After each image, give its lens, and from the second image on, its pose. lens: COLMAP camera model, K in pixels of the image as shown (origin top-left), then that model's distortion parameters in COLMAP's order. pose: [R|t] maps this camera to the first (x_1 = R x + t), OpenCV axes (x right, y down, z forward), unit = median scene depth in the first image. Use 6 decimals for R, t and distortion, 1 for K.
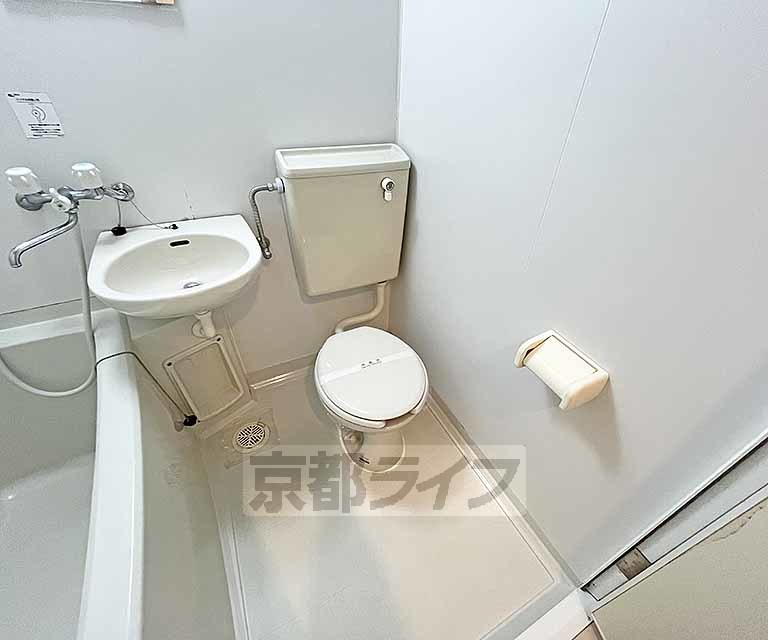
lens RADIAL K [[355.6, 0, 384.0], [0, 355.6, 320.0], [0, 0, 1]] dist [-0.004339, -0.001104]
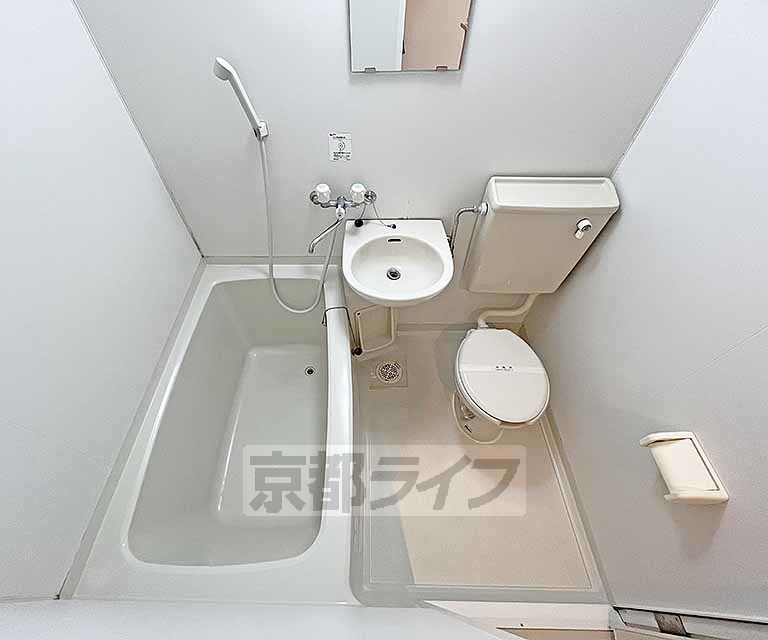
lens RADIAL K [[337.7, 0, 353.7], [0, 337.7, 319.2], [0, 0, 1]] dist [-0.000197, -0.000143]
pose [[0.879803, 0.343328, -0.328744, -0.187085], [-0.256457, 0.925155, 0.279854, -0.254325], [0.400221, -0.161907, 0.902003, -0.257602]]
